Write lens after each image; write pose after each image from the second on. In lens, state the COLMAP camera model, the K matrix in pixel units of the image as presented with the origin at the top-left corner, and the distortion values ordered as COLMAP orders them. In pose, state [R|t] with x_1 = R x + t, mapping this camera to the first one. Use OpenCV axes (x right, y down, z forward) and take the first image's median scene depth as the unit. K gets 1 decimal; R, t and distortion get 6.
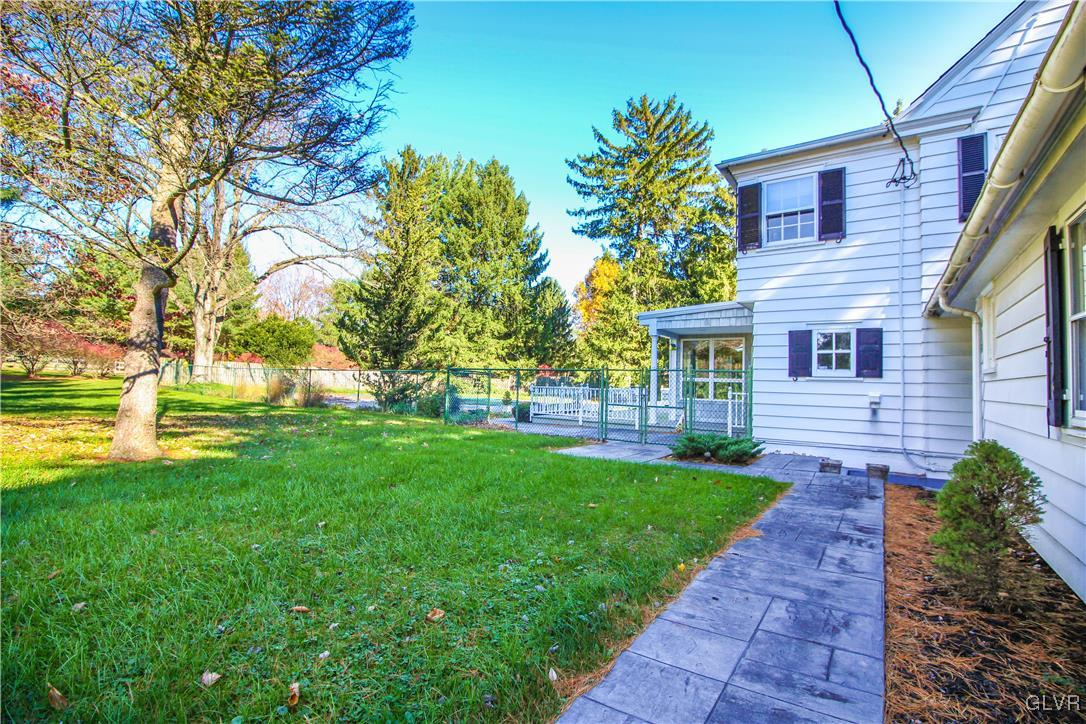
lens RADIAL K [[502.0, 0, 543.0], [0, 502.0, 362.0], [0, 0, 1]] dist [-0.028378, -0.000003]
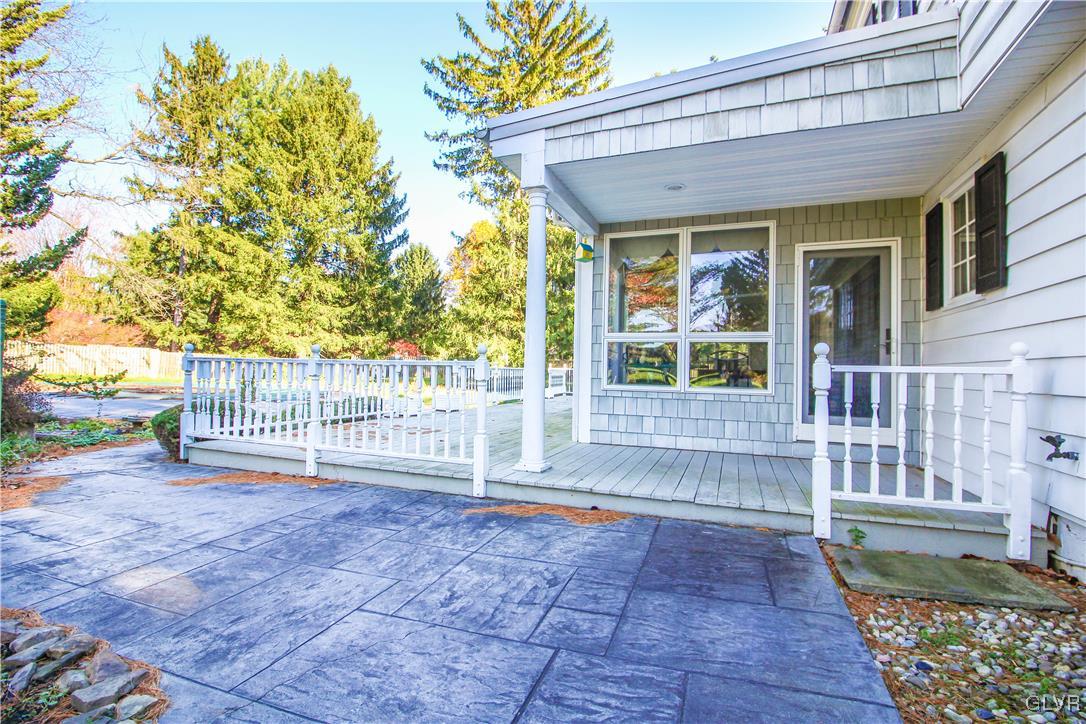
lens RADIAL K [[502.0, 0, 543.0], [0, 502.0, 362.0], [0, 0, 1]] dist [-0.028378, -0.000003]
pose [[0.974459, -0.006095, 0.224484, 0.048929], [-0.000924, 0.999514, 0.031146, 0.014577], [-0.224565, -0.030558, 0.973980, 0.218377]]
